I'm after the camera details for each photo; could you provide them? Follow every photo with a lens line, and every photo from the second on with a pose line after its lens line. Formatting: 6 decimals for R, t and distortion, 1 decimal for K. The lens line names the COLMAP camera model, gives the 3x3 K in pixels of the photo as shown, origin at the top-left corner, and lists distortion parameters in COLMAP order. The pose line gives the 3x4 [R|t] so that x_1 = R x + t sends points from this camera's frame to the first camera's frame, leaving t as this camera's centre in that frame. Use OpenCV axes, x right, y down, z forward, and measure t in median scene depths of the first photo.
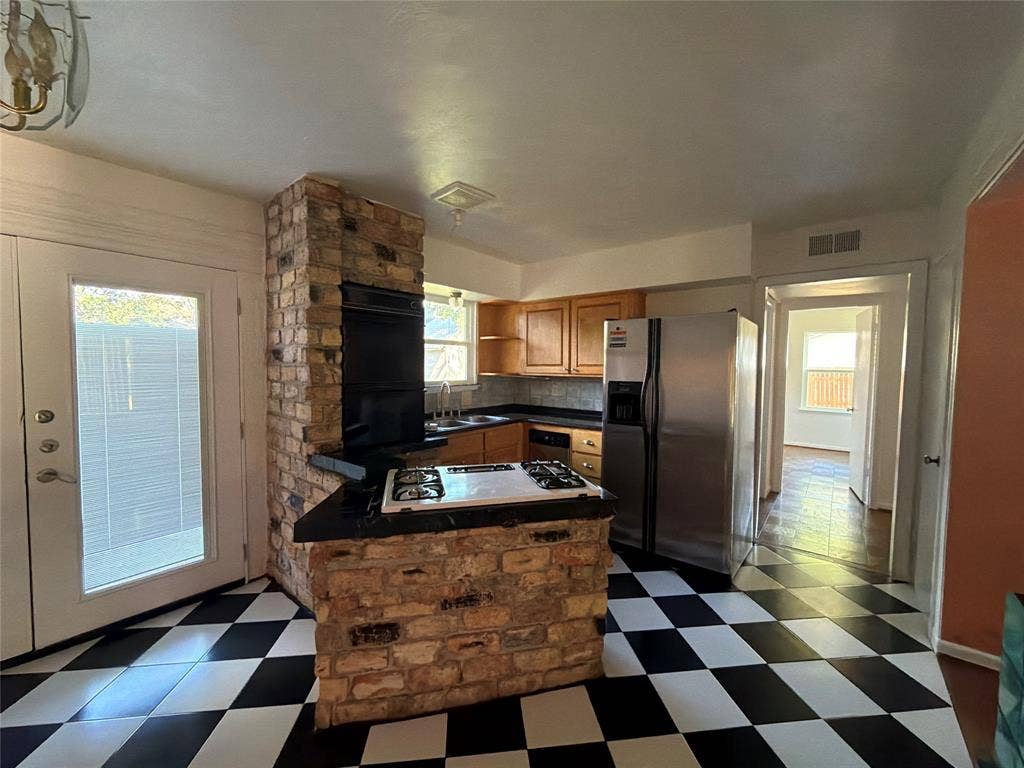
lens RADIAL K [[410.6, 0, 512.0], [0, 410.6, 384.0], [0, 0, 1]] dist [-0.001509, -0.000168]
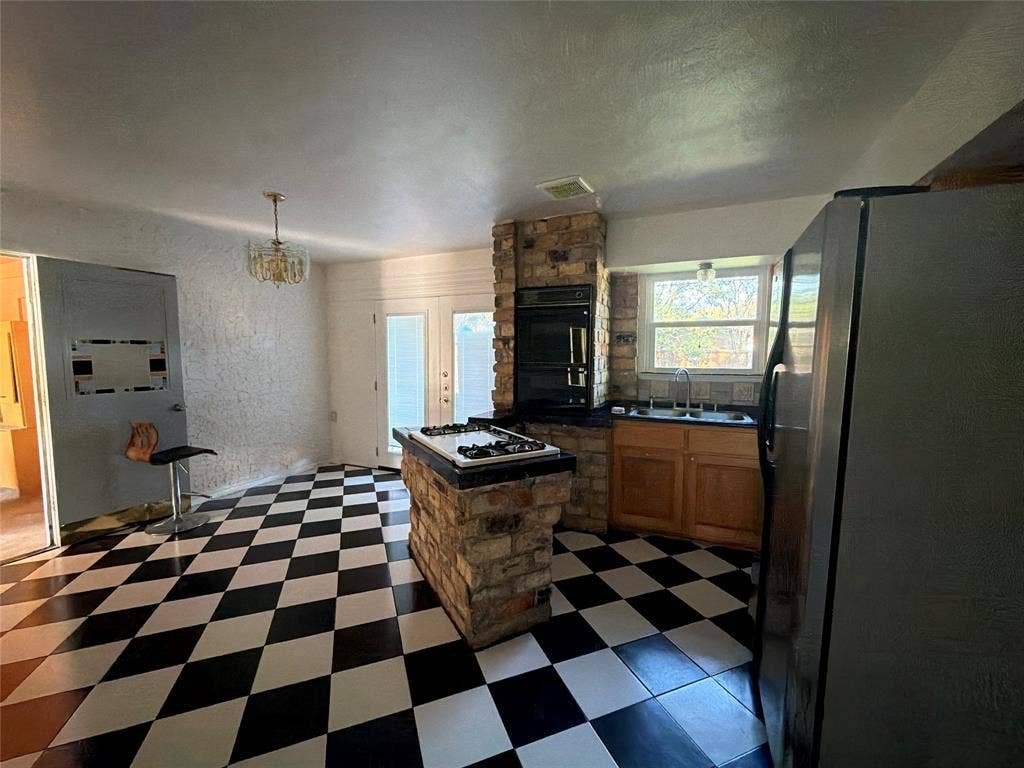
lens RADIAL K [[410.6, 0, 512.0], [0, 410.6, 384.0], [0, 0, 1]] dist [-0.001509, -0.000168]
pose [[0.259211, 0.060733, -0.963909, 0.932225], [-0.046613, 0.997645, 0.050323, 0.001197], [0.964695, 0.031887, 0.261431, 0.629699]]
